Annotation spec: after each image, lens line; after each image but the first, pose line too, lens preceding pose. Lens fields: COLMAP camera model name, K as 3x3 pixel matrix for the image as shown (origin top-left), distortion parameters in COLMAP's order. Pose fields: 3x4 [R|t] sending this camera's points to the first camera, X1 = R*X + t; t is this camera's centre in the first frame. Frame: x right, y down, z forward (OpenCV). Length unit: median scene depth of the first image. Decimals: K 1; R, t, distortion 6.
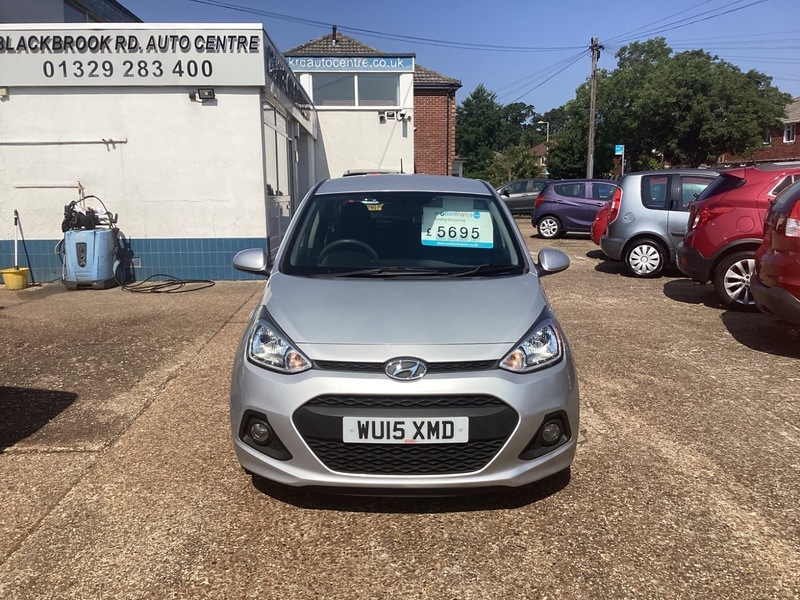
lens RADIAL K [[747.3, 0, 401.5], [0, 747.3, 301.6], [0, 0, 1]] dist [0.005200, 0.000000]
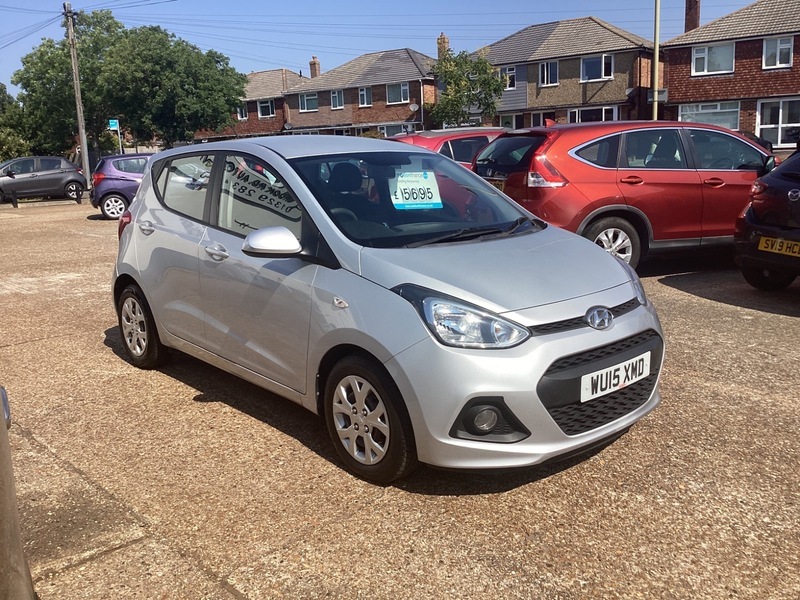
lens RADIAL K [[747.3, 0, 401.5], [0, 747.3, 298.2], [0, 0, 1]] dist [0.005200, 0.000000]
pose [[0.753499, -0.147996, 0.640576, -0.143436], [0.132451, 0.988528, 0.072585, -0.007833], [-0.643969, 0.030152, 0.764457, 0.068032]]
